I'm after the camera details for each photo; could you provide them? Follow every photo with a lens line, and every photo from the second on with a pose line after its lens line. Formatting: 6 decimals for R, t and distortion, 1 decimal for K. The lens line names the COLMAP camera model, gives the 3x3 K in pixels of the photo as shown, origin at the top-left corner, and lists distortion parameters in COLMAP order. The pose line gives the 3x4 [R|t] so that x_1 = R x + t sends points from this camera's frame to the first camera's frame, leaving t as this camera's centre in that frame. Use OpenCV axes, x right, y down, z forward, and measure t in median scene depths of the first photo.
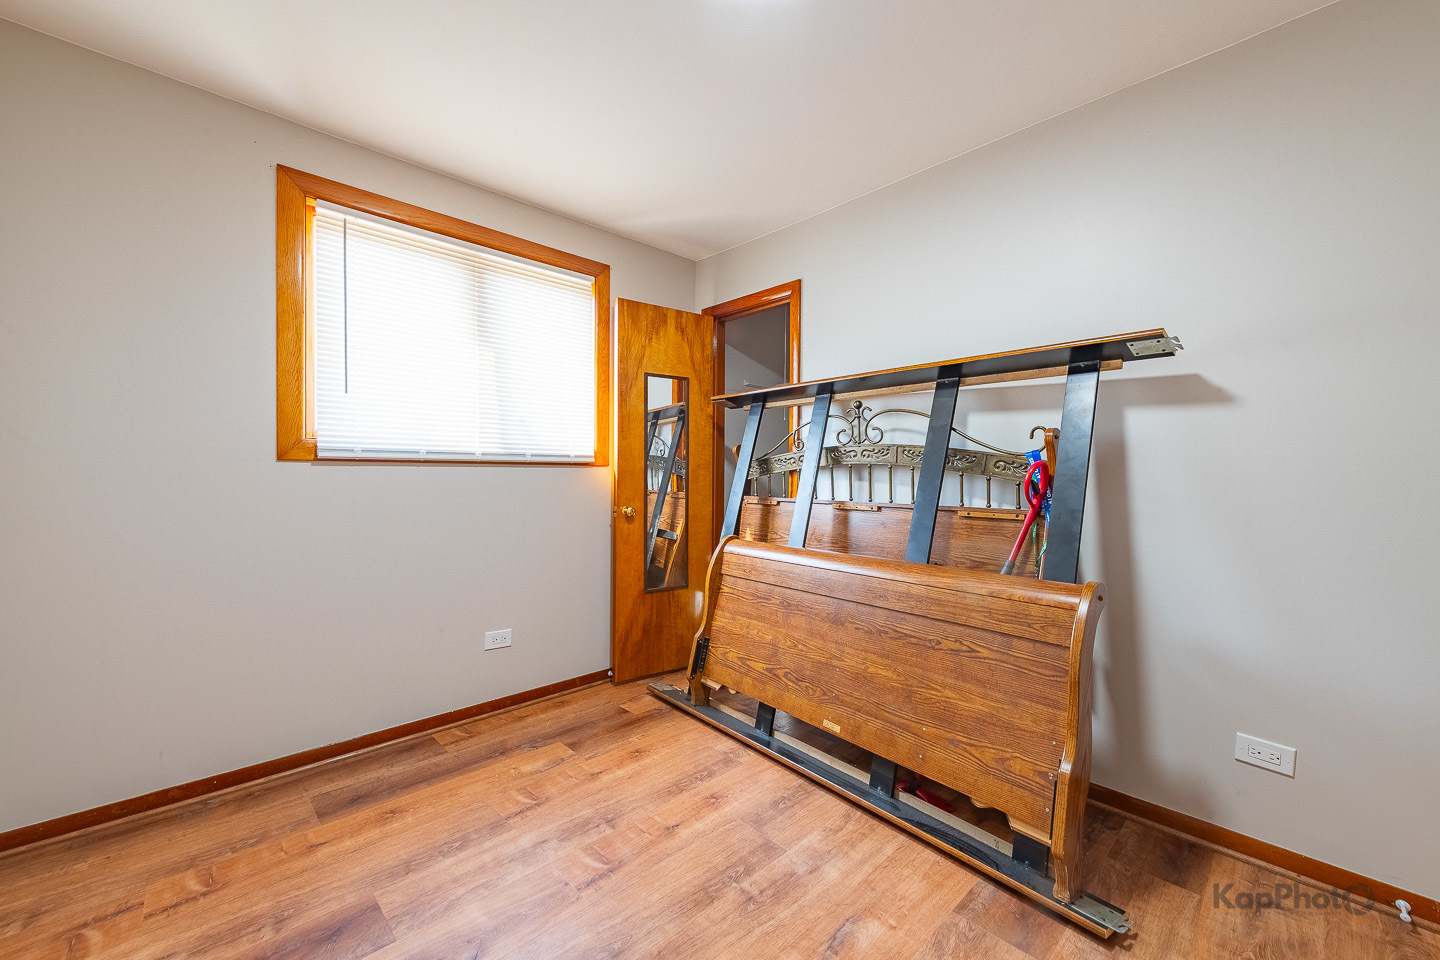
lens RADIAL K [[603.6, 0, 728.8], [0, 603.6, 477.6], [0, 0, 1]] dist [0.008273, -0.003166]
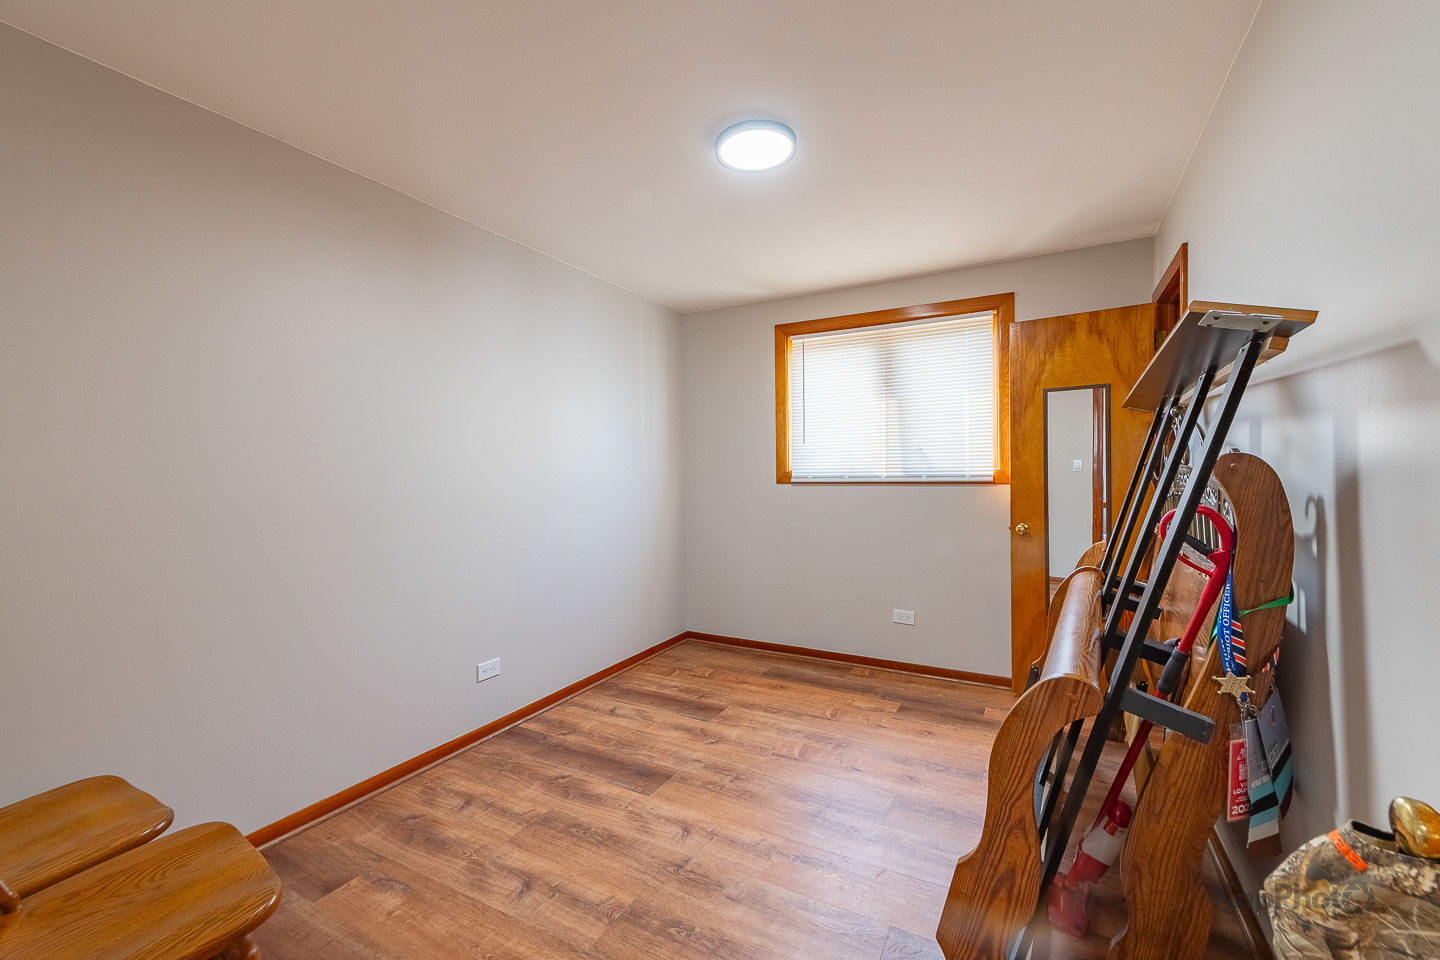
lens RADIAL K [[603.6, 0, 727.3], [0, 603.6, 479.5], [0, 0, 1]] dist [0.008273, -0.003166]
pose [[0.262641, -0.001687, -0.964892, 0.935856], [-0.001685, 0.999996, -0.002207, -0.033734], [0.964892, 0.002206, 0.262637, 0.340085]]
